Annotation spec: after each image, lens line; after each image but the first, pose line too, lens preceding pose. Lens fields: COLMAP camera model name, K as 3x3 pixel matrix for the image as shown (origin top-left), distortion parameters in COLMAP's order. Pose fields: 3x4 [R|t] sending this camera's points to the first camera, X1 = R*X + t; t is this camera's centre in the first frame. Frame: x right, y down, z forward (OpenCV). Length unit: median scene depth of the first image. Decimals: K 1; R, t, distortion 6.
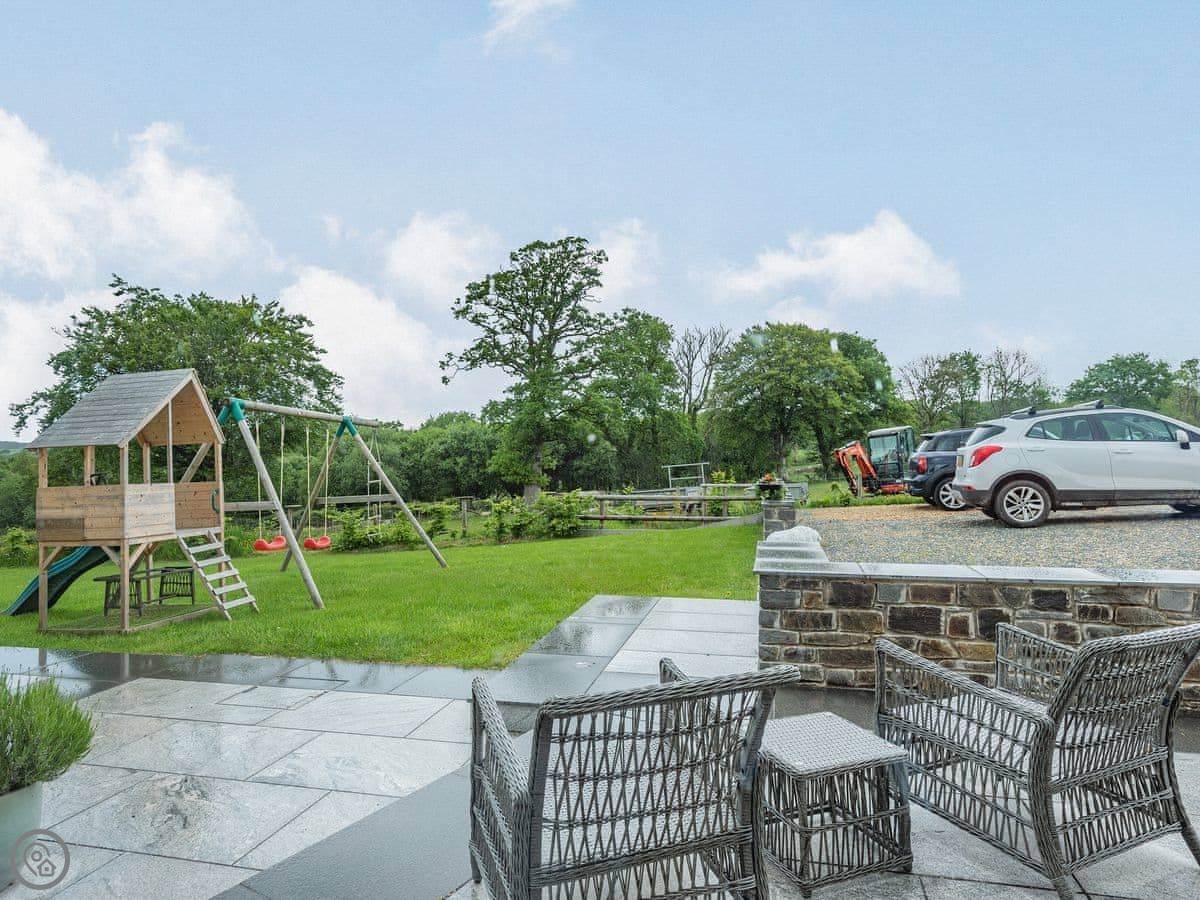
lens RADIAL K [[727.3, 0, 600.0], [0, 727.3, 450.0], [0, 0, 1]] dist [-0.000025, -0.000601]
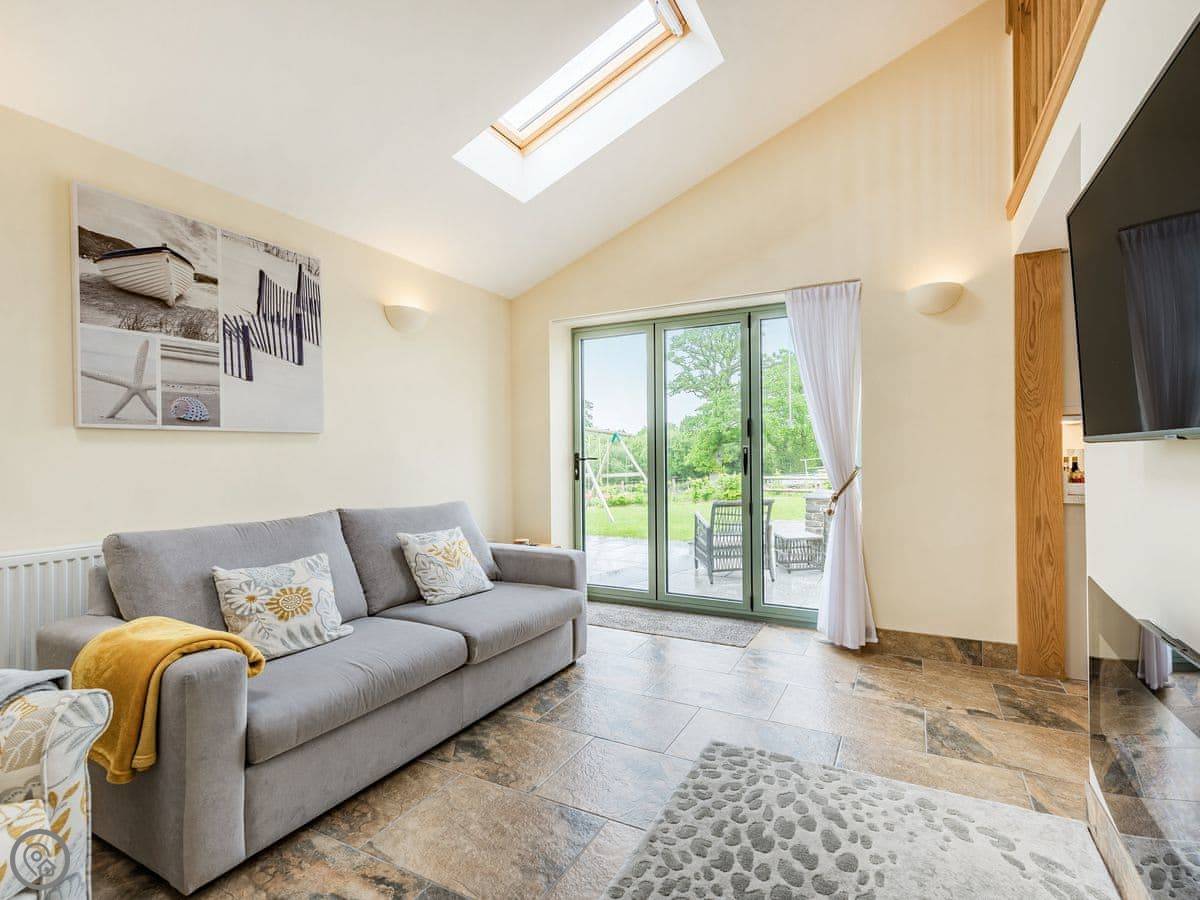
lens RADIAL K [[534.0, 0, 667.4], [0, 534.0, 458.6], [0, 0, 1]] dist [-0.000152, -0.000413]
pose [[0.983294, -0.000763, -0.182024, 0.022497], [0.003740, 0.999865, 0.016009, 0.001715], [0.181988, -0.016422, 0.983164, -0.211624]]
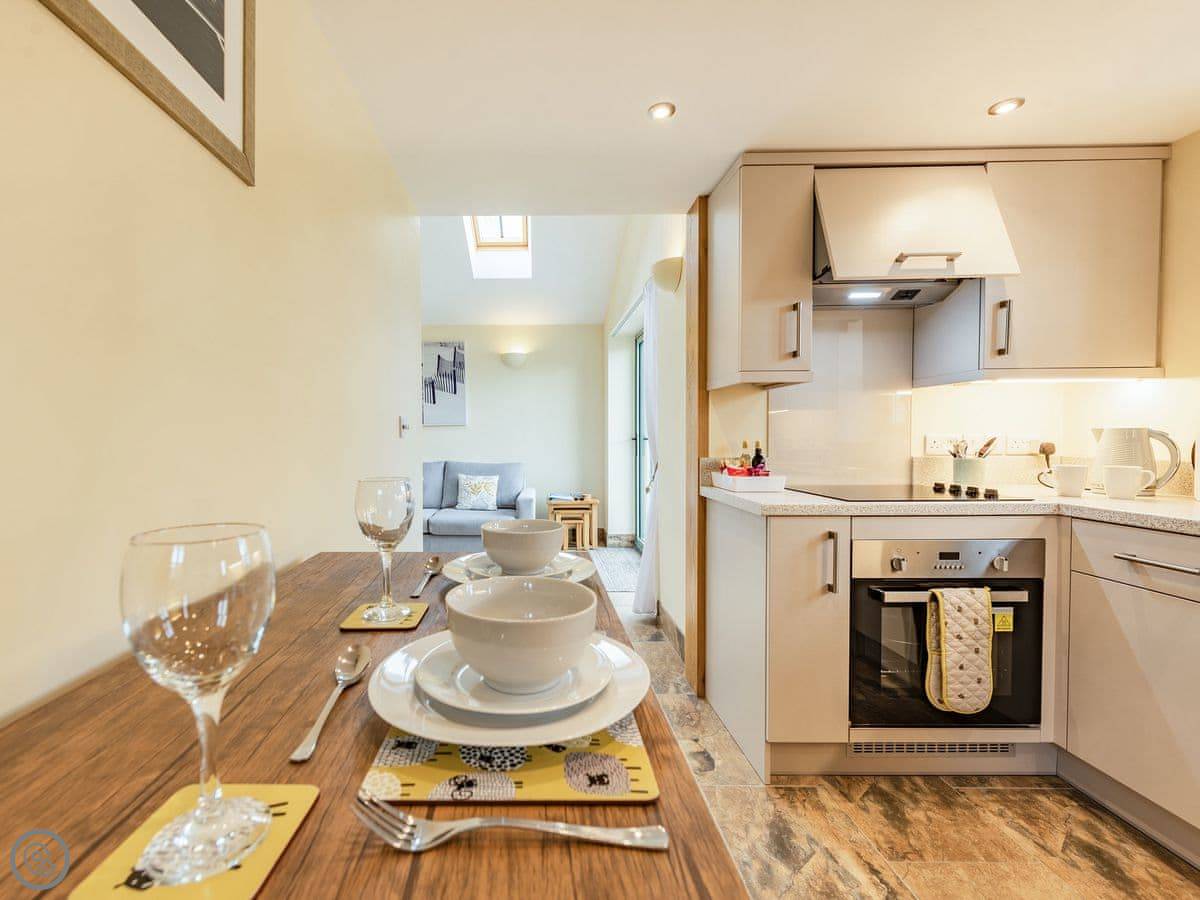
lens RADIAL K [[534.1, 0, 523.1], [0, 534.1, 452.5], [0, 0, 1]] dist [0.016257, -0.003639]
pose [[0.226869, 0.033460, -0.973350, 0.232374], [0.010122, 0.999275, 0.036711, 0.001470], [0.973873, -0.018181, 0.226366, -0.110481]]
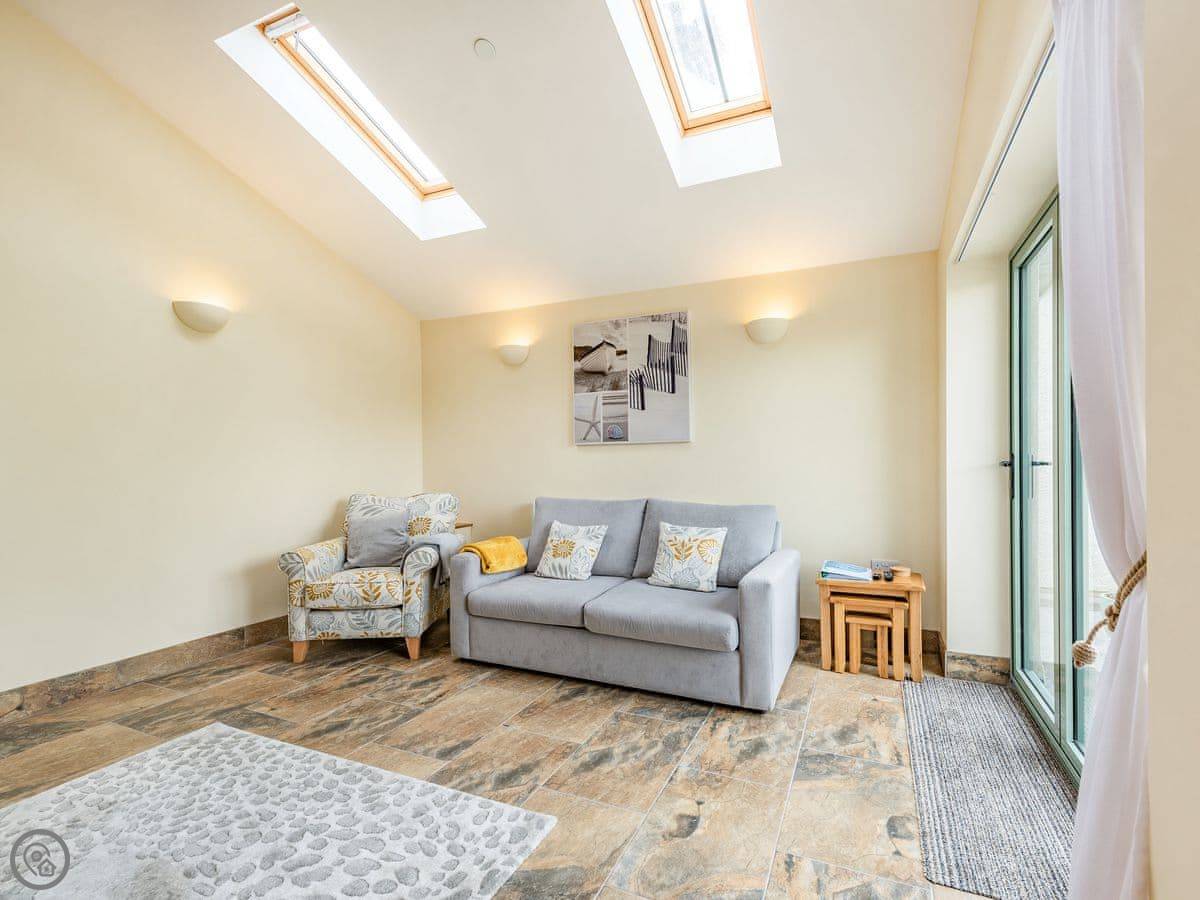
lens RADIAL K [[535.8, 0, 643.2], [0, 535.8, 464.1], [0, 0, 1]] dist [0.018860, -0.000245]
pose [[-0.145701, 0.013762, -0.989233, 0.106792], [0.015164, 0.999817, 0.011676, 0.002402], [0.989212, -0.013299, -0.145883, -0.054960]]
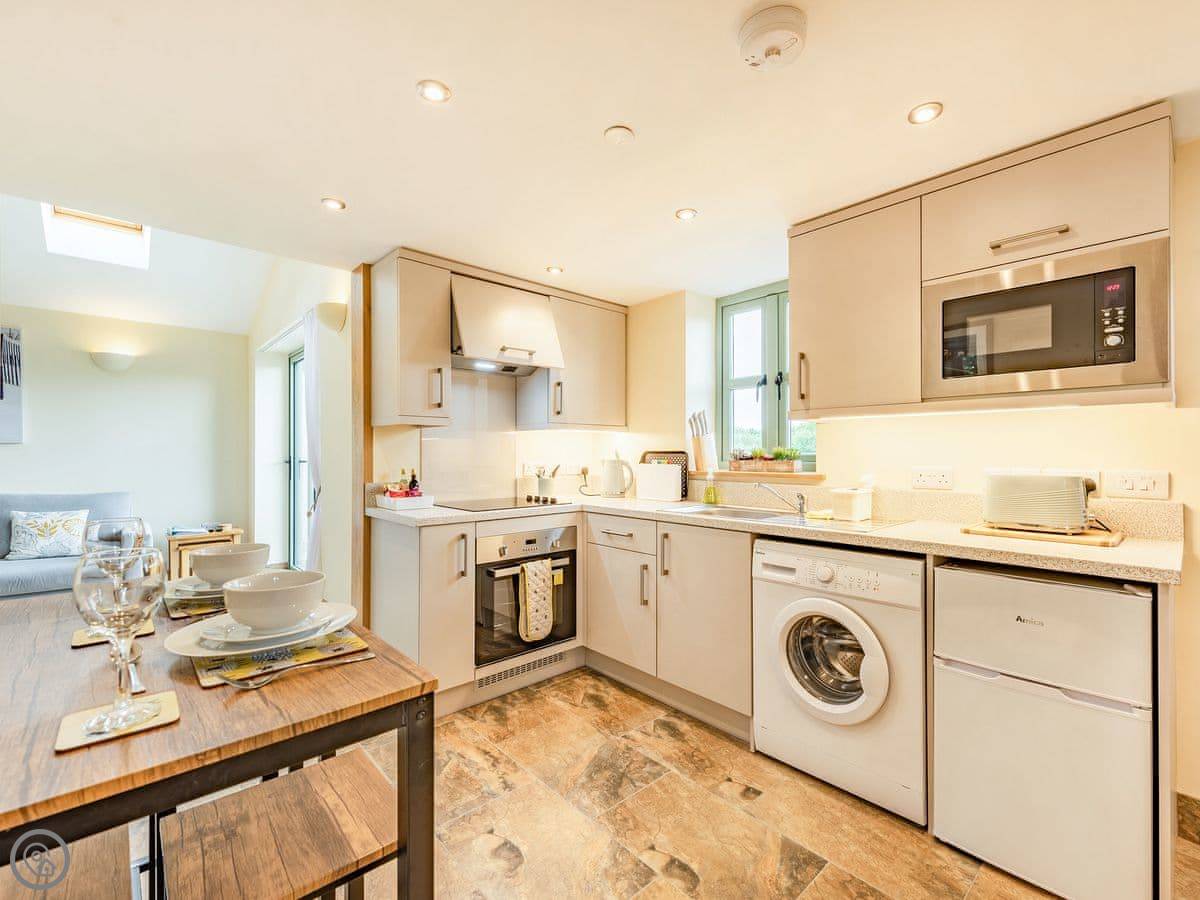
lens RADIAL K [[539.3, 0, 612.6], [0, 539.3, 451.8], [0, 0, 1]] dist [0.008072, -0.000778]
pose [[0.838066, 0.005769, -0.545539, 0.260090], [-0.003368, 0.999980, 0.005400, -0.002272], [0.545559, -0.002688, 0.838068, -0.130831]]
